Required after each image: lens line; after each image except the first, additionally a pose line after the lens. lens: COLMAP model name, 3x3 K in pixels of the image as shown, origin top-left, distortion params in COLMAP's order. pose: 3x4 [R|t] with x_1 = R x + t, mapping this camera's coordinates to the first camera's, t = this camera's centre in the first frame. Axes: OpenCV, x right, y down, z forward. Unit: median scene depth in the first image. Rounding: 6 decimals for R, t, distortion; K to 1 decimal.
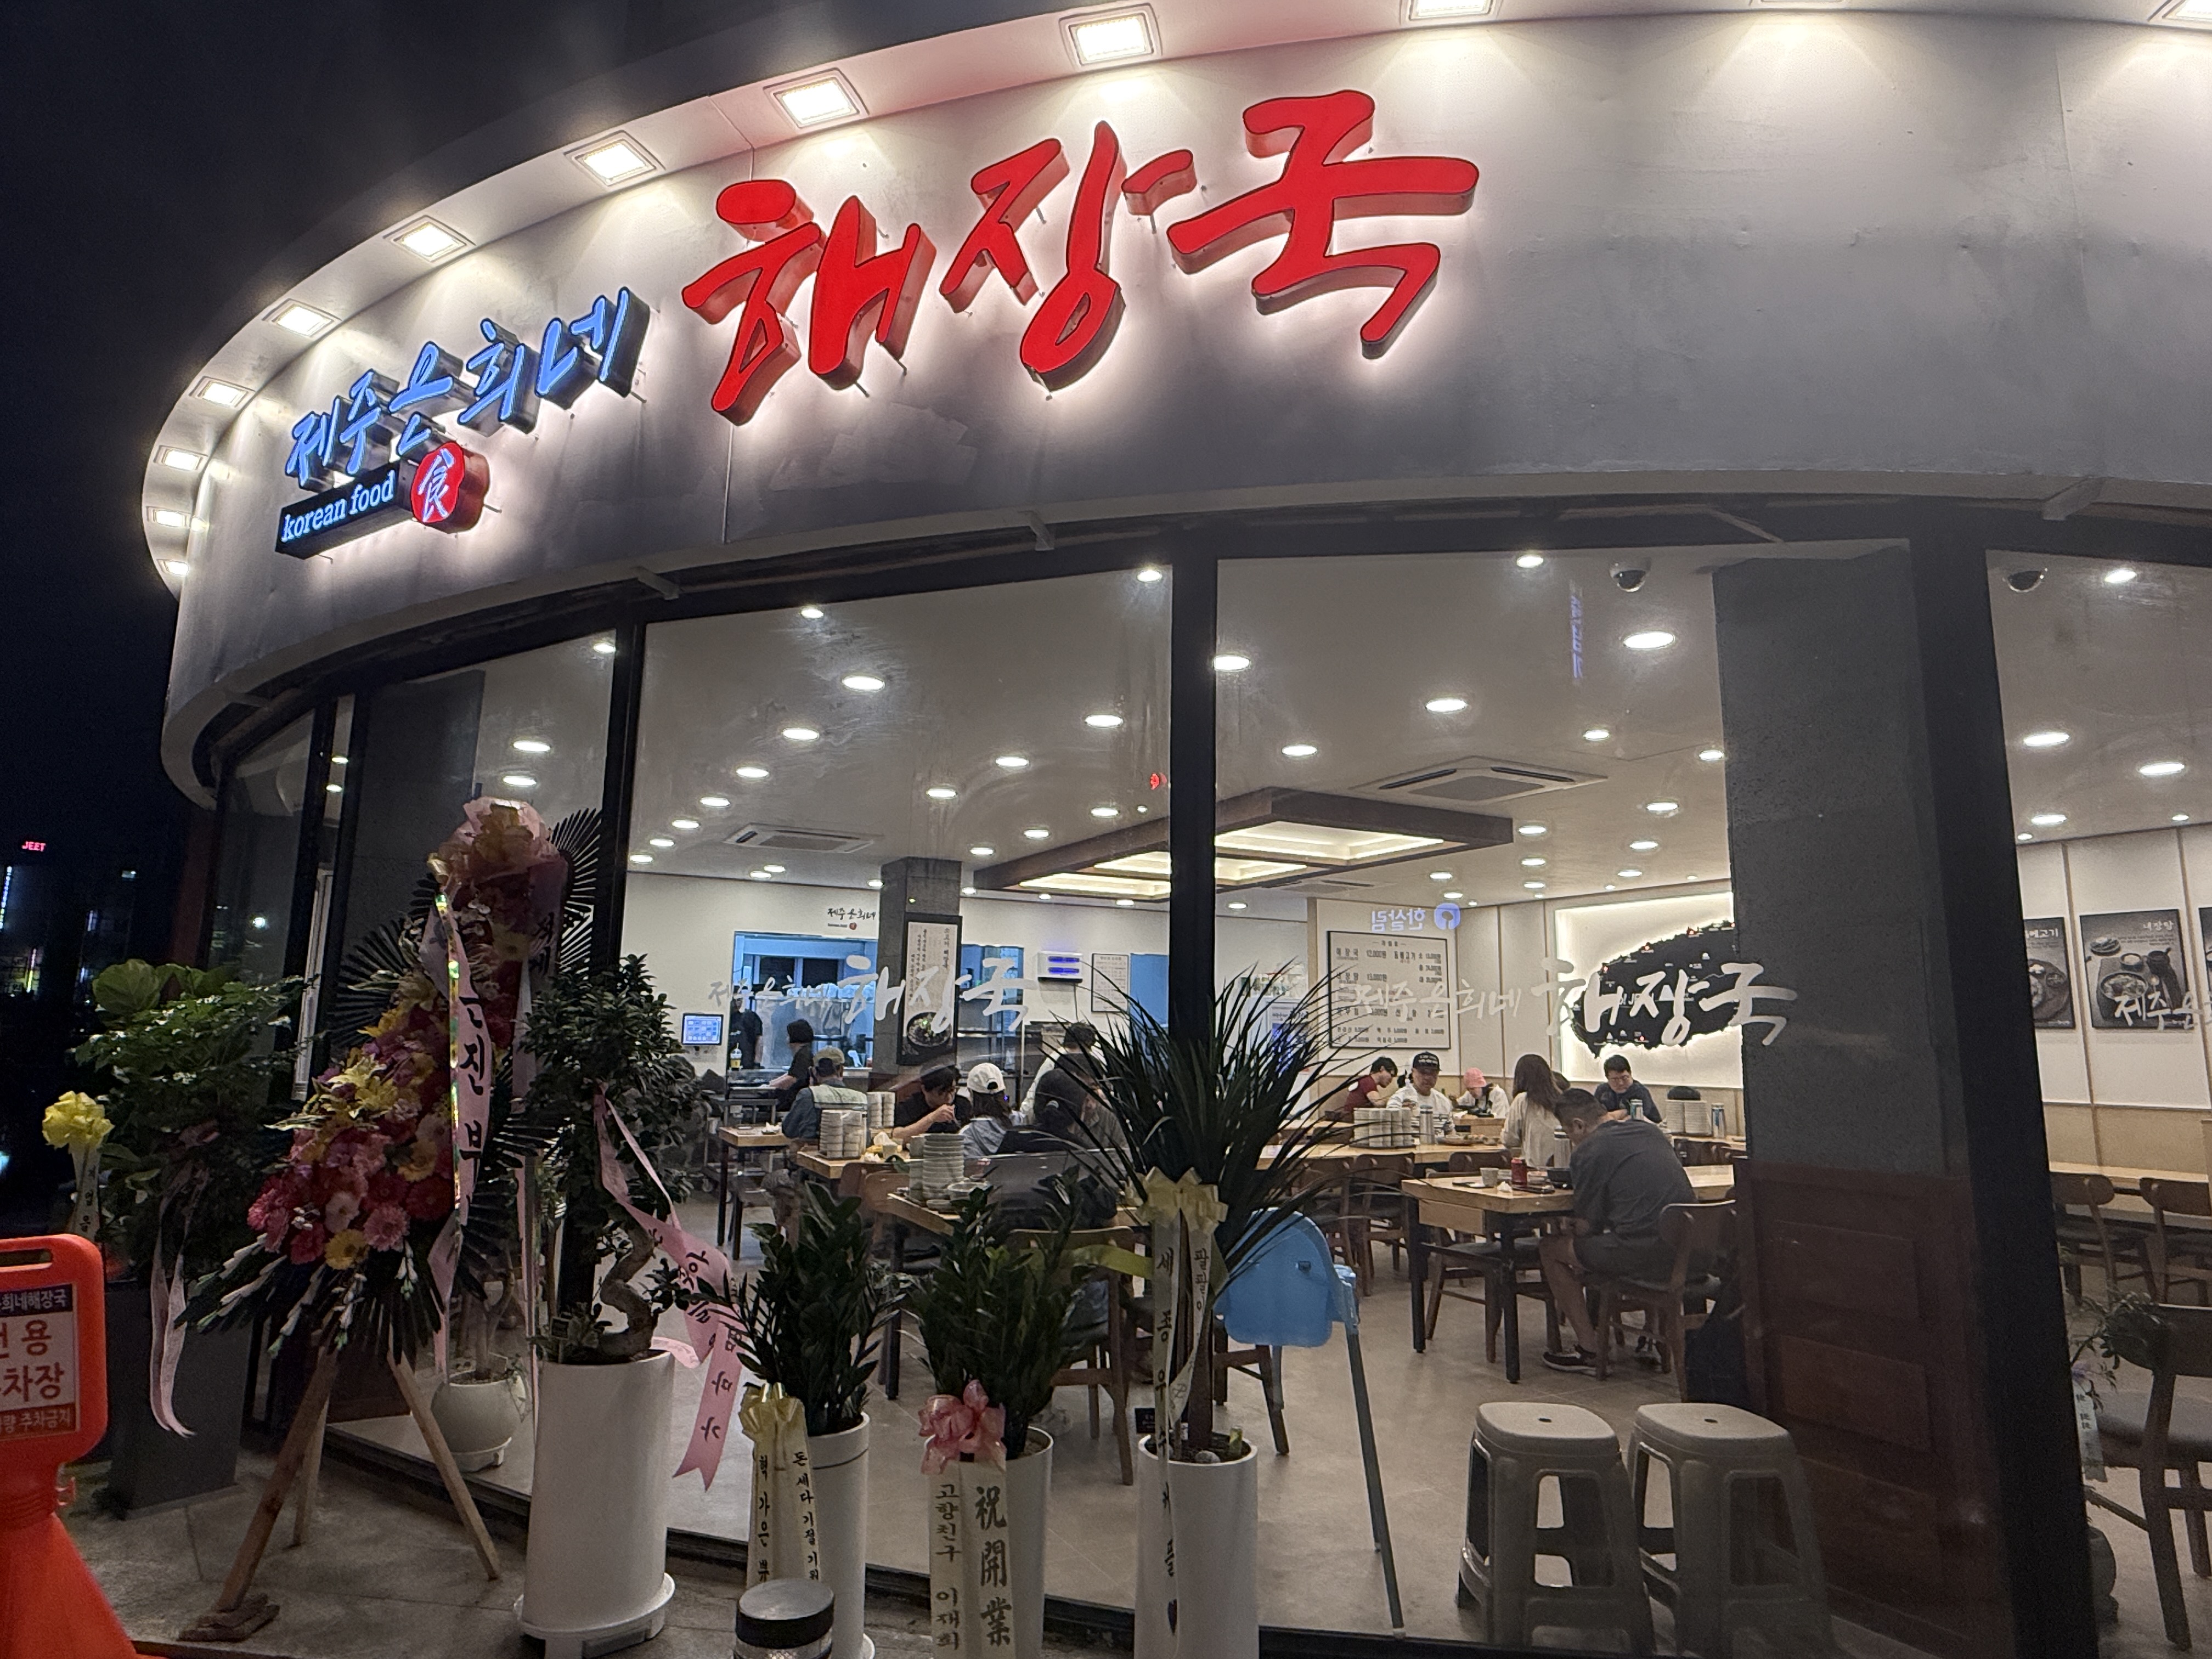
lens RADIAL K [[1209.7, 0, 1103.3], [0, 1209.7, 834.7], [0, 0, 1]] dist [-0.022698, -0.001318]
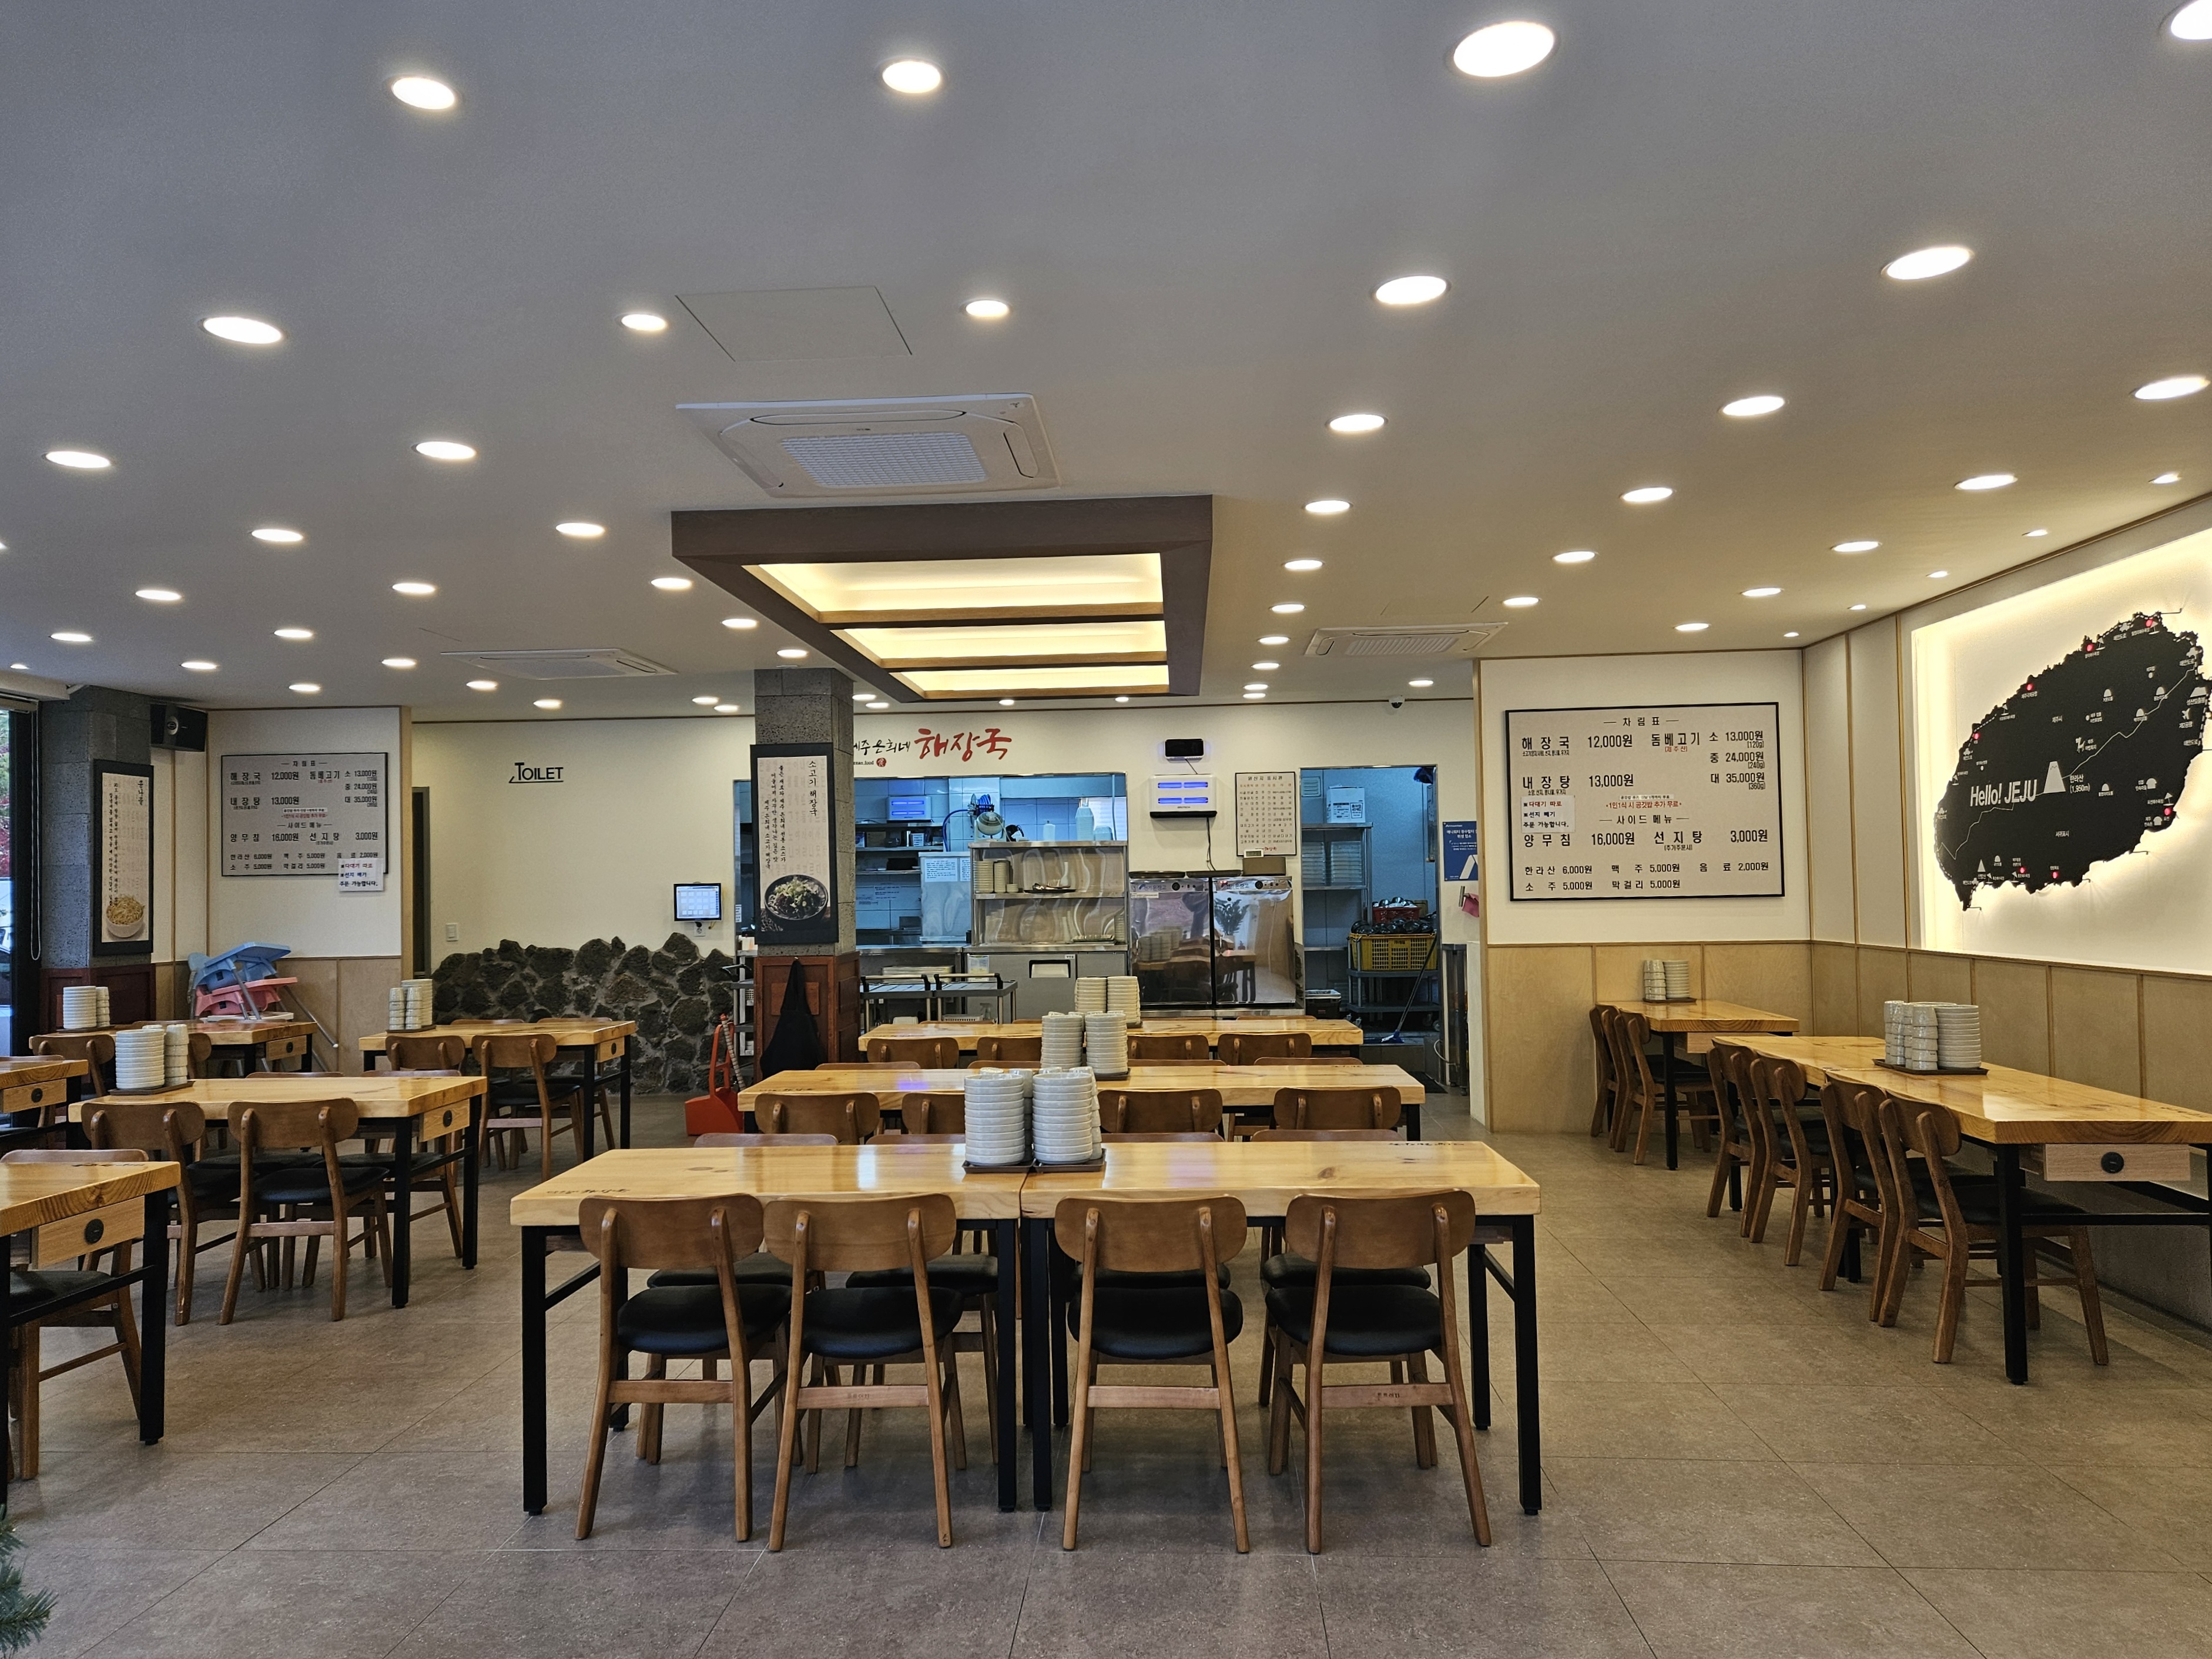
lens RADIAL K [[1488.7, 0, 1109.7], [0, 1488.7, 831.5], [0, 0, 1]] dist [0.011059, 0.000238]
pose [[0.853357, -0.051032, -0.518823, 0.443144], [0.118286, 0.988196, 0.097356, 0.048345], [0.507731, -0.144448, 0.849320, 0.285266]]
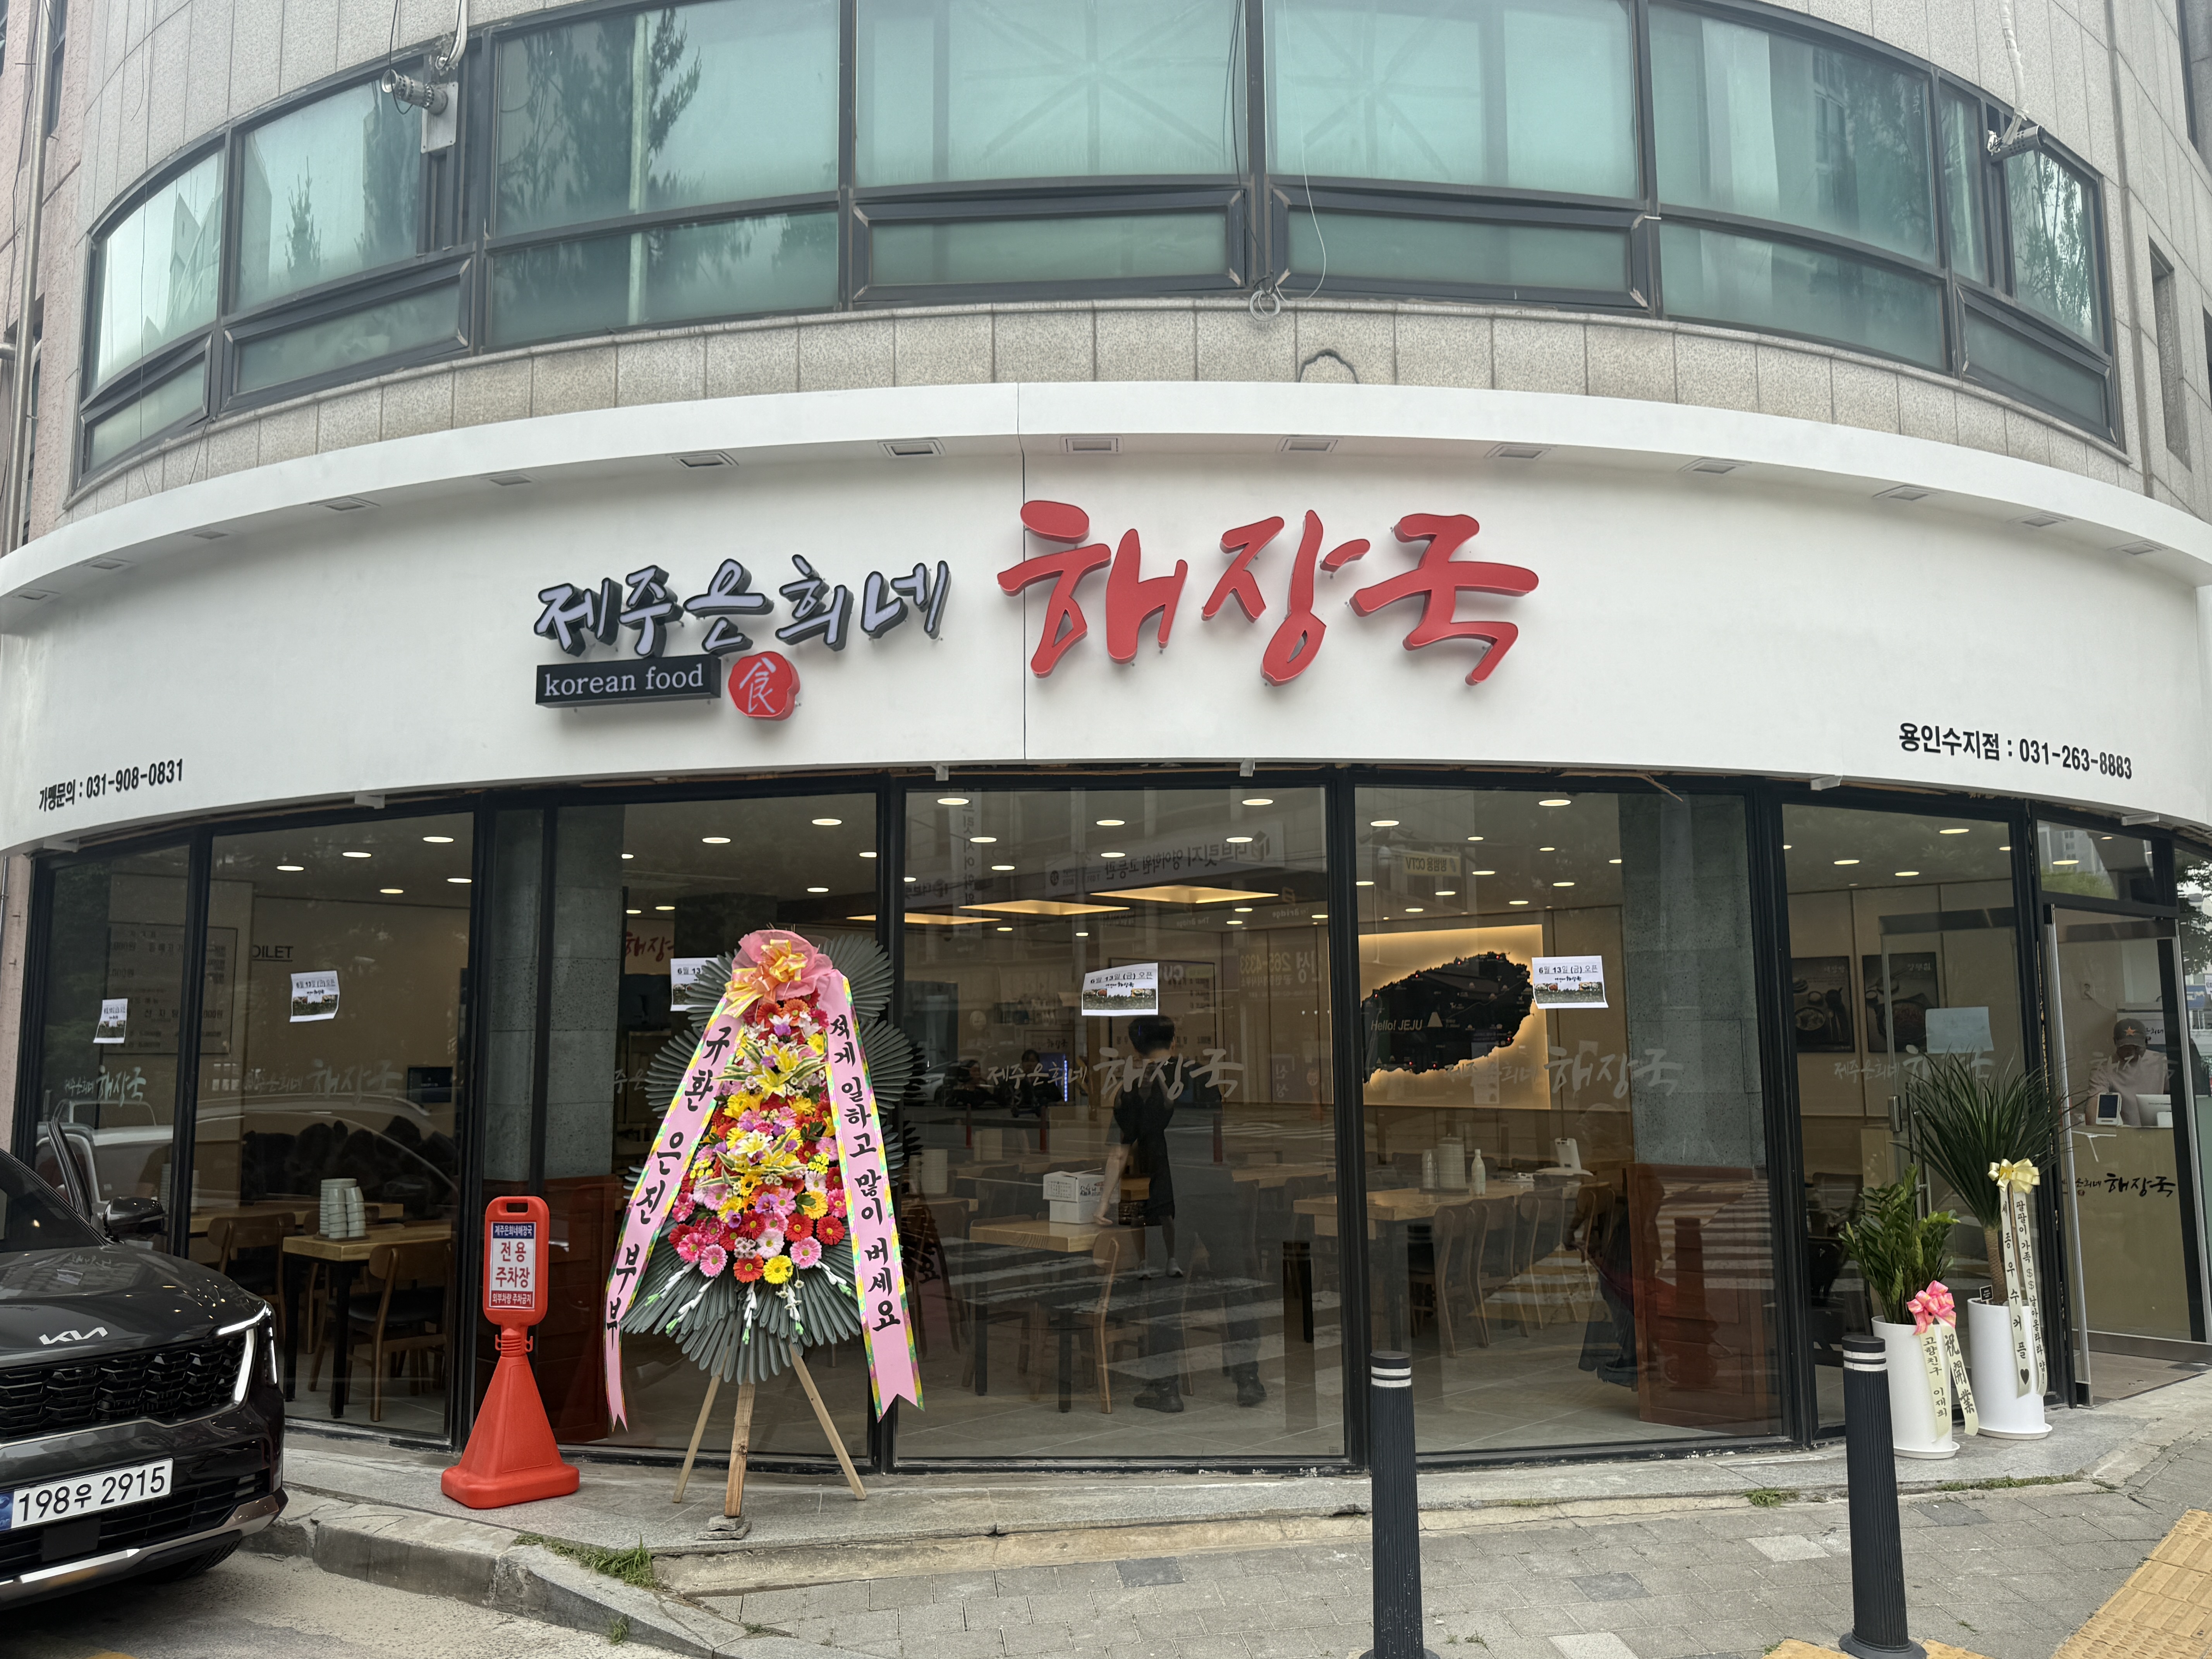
lens RADIAL K [[1704.3, 0, 1103.5], [0, 1704.3, 830.1], [0, 0, 1]] dist [0.011077, 0.000070]
pose [[0.947422, 0.014720, 0.319649, -0.271381], [-0.026392, 0.999133, 0.032212, -0.070751], [-0.318898, -0.038955, 0.946988, -0.293736]]
